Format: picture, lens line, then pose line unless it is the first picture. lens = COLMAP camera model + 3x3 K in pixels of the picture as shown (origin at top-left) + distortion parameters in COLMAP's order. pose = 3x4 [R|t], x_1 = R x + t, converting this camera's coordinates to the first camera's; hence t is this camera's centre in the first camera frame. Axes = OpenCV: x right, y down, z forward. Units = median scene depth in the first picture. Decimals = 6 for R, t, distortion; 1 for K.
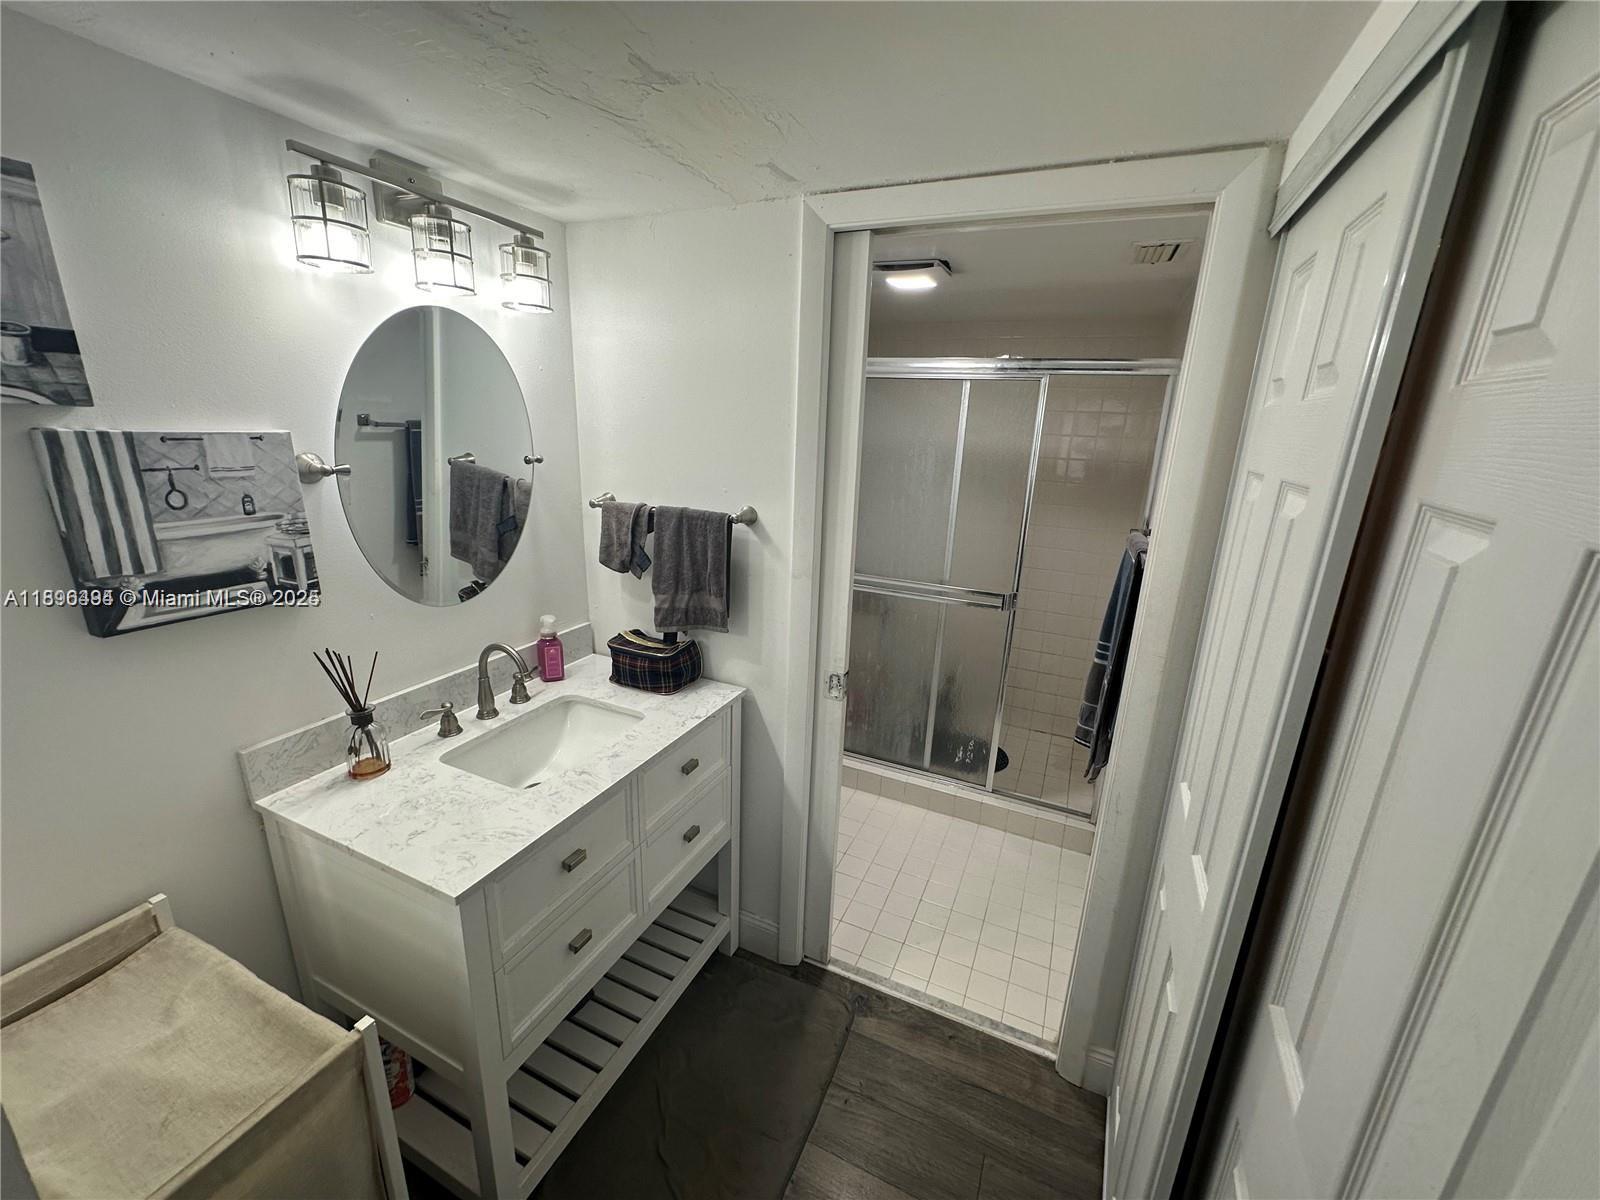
lens RADIAL K [[638.6, 0, 800.6], [0, 638.6, 599.3], [0, 0, 1]] dist [-0.003876, 0.000888]
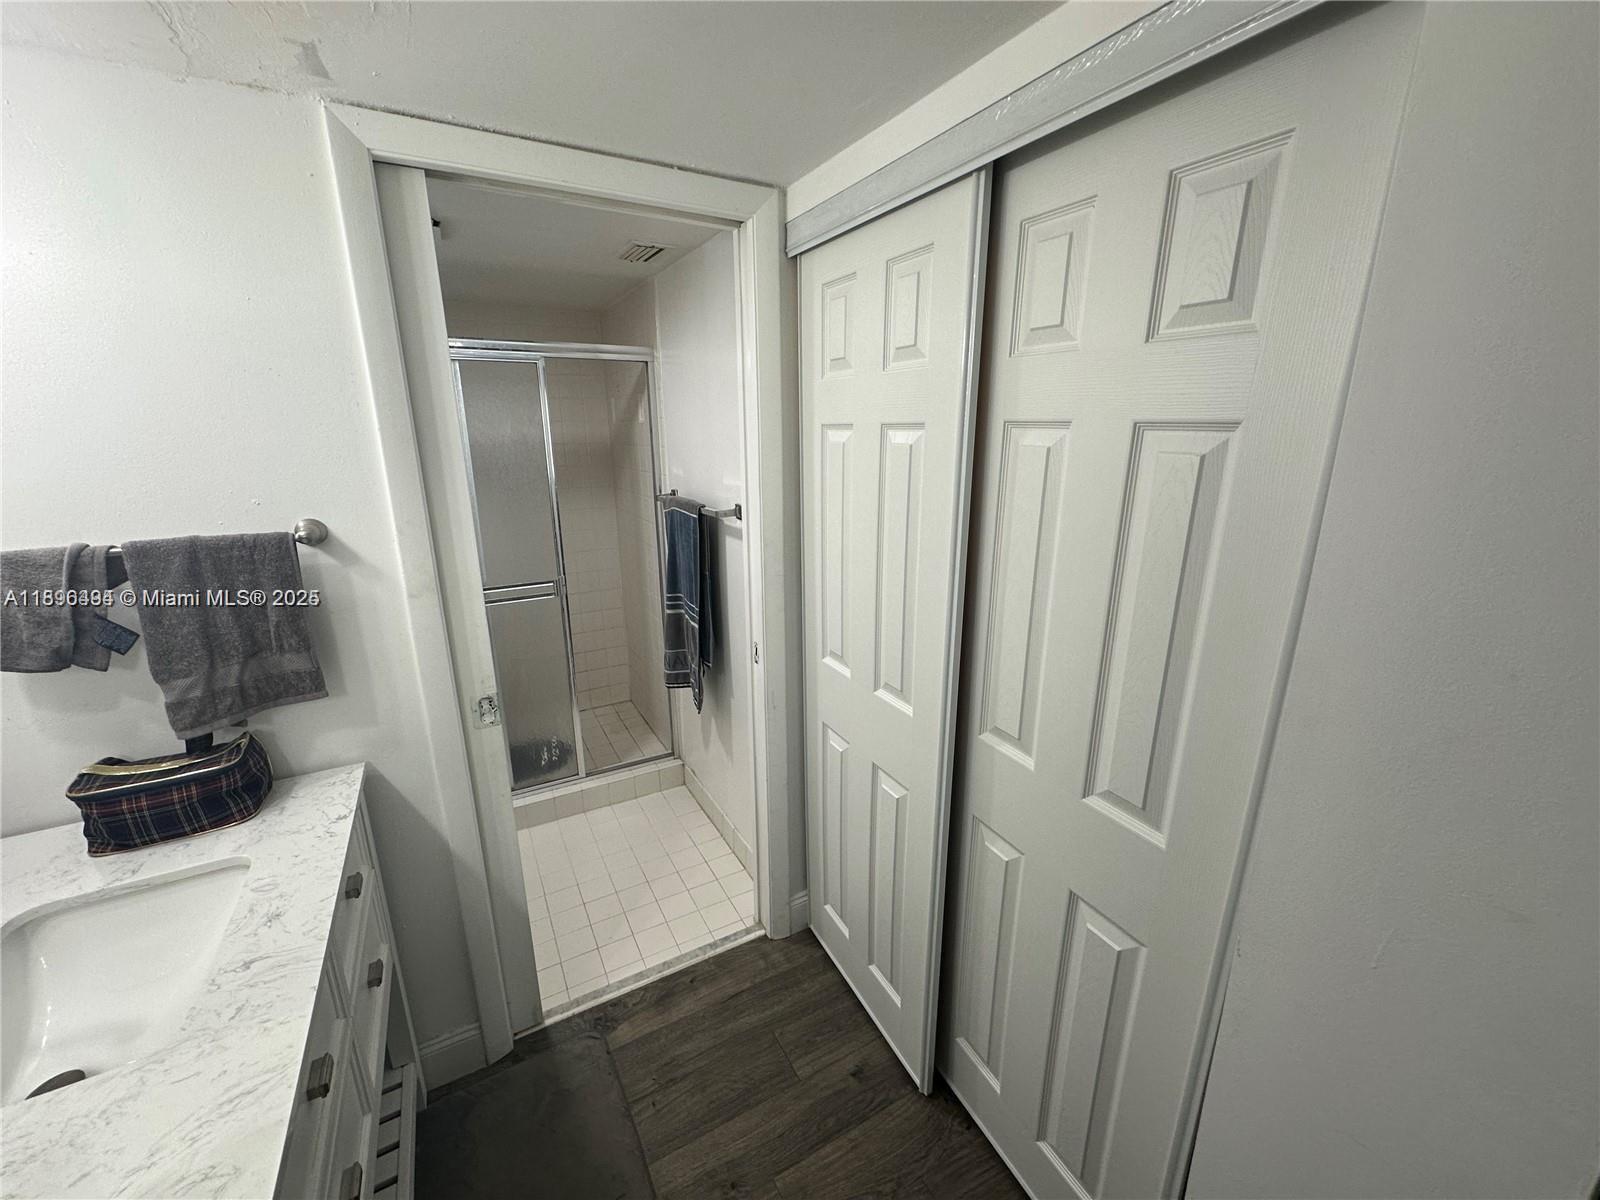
lens RADIAL K [[638.6, 0, 806.0], [0, 638.6, 599.3], [0, 0, 1]] dist [-0.003876, 0.000888]
pose [[0.585980, -0.250635, 0.770591, -0.319476], [0.245861, 0.961127, 0.125647, -0.010251], [-0.772127, 0.115831, 0.624822, 0.120433]]
